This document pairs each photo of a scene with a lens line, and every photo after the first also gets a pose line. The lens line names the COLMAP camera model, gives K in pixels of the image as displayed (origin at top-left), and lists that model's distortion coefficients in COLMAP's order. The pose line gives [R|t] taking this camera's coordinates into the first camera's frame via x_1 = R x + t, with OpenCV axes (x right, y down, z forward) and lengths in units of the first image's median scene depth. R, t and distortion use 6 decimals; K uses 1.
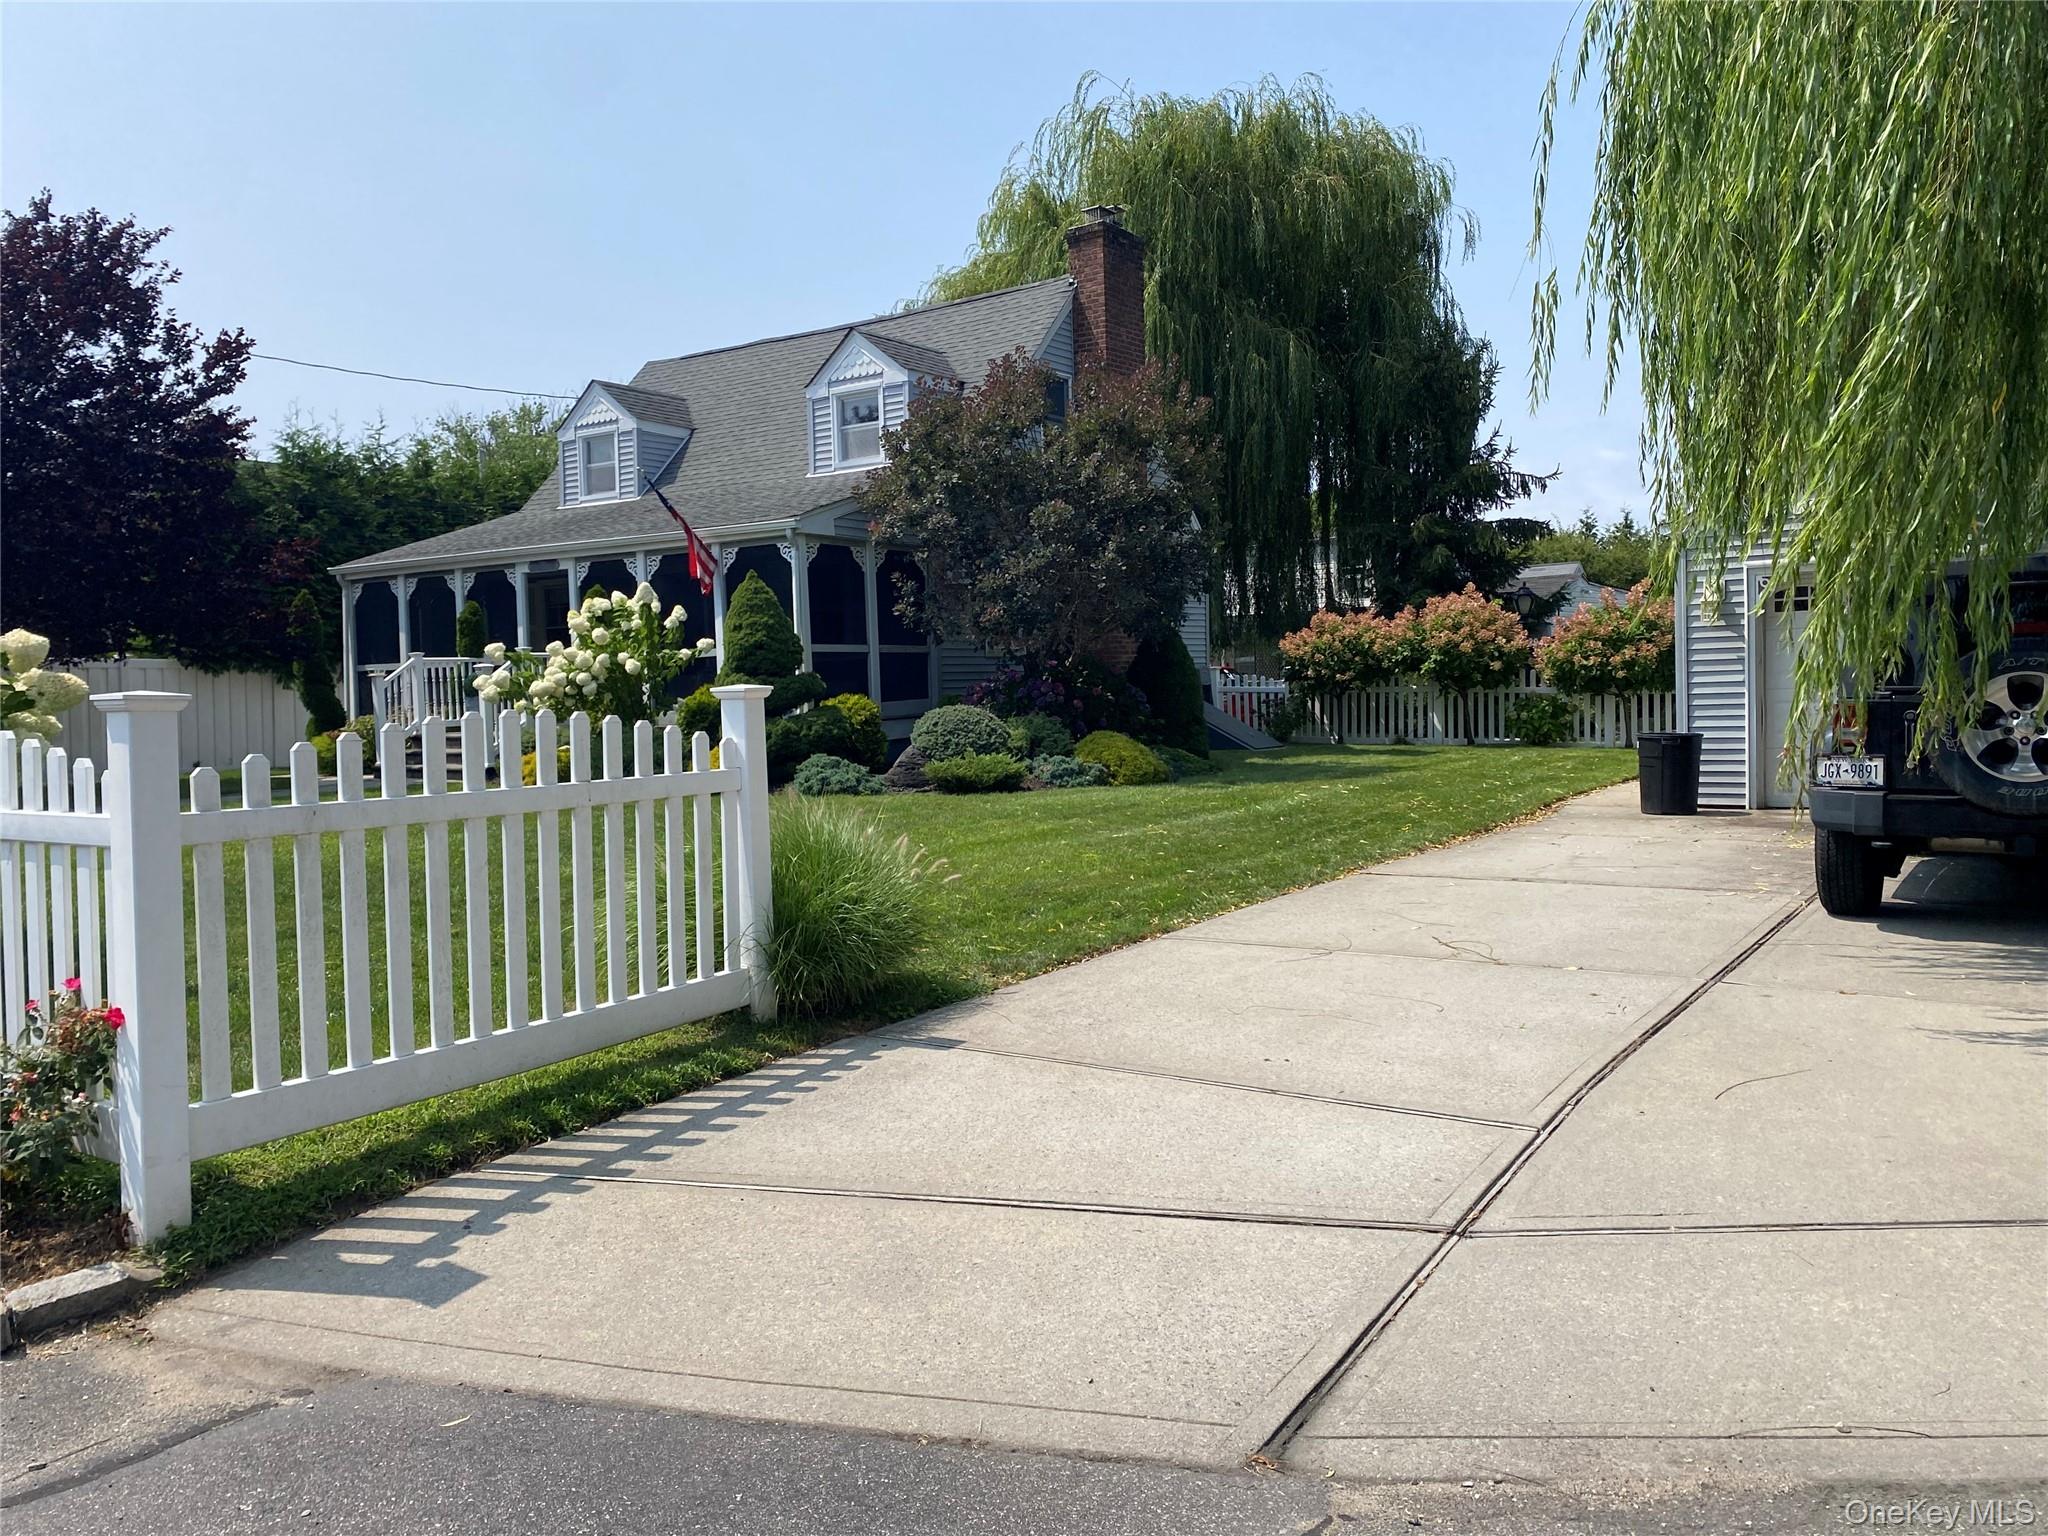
lens RADIAL K [[1558.0, 0, 1024.0], [0, 1558.0, 768.0], [0, 0, 1]] dist [0.000853, -0.001954]
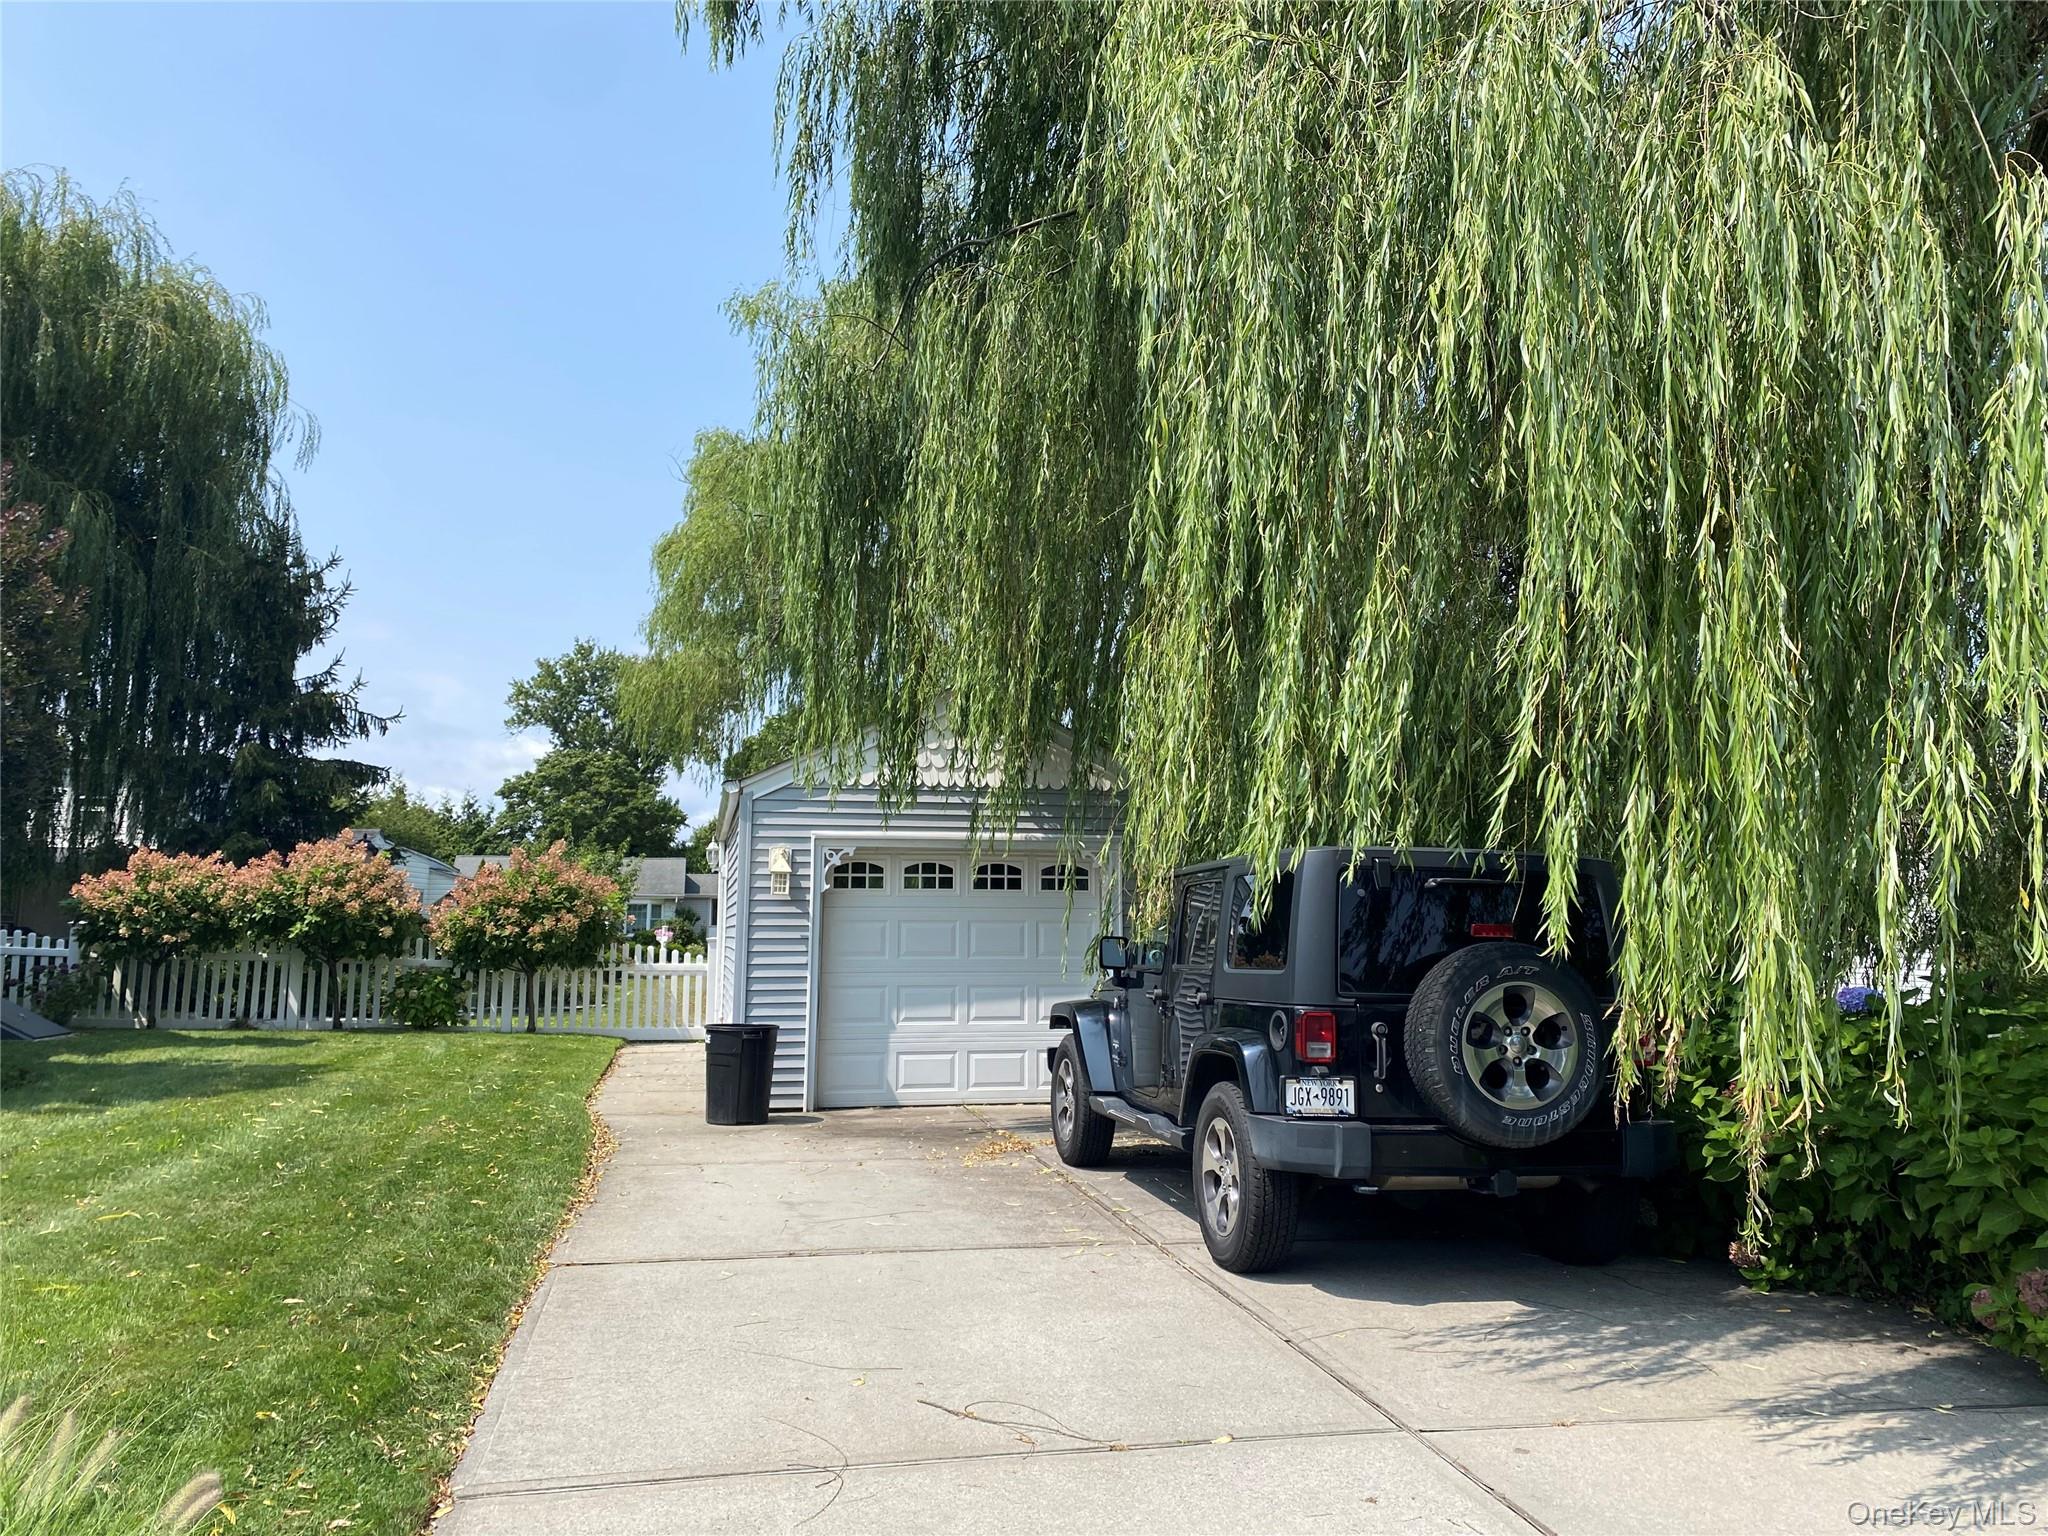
lens RADIAL K [[1524.5, 0, 1024.0], [0, 1524.5, 768.0], [0, 0, 1]] dist [0.094266, -0.162575]
pose [[0.686101, 0.115406, 0.718294, -0.059500], [0.008822, 0.985945, -0.166835, -0.012274], [-0.727452, 0.120802, 0.675440, 0.195048]]
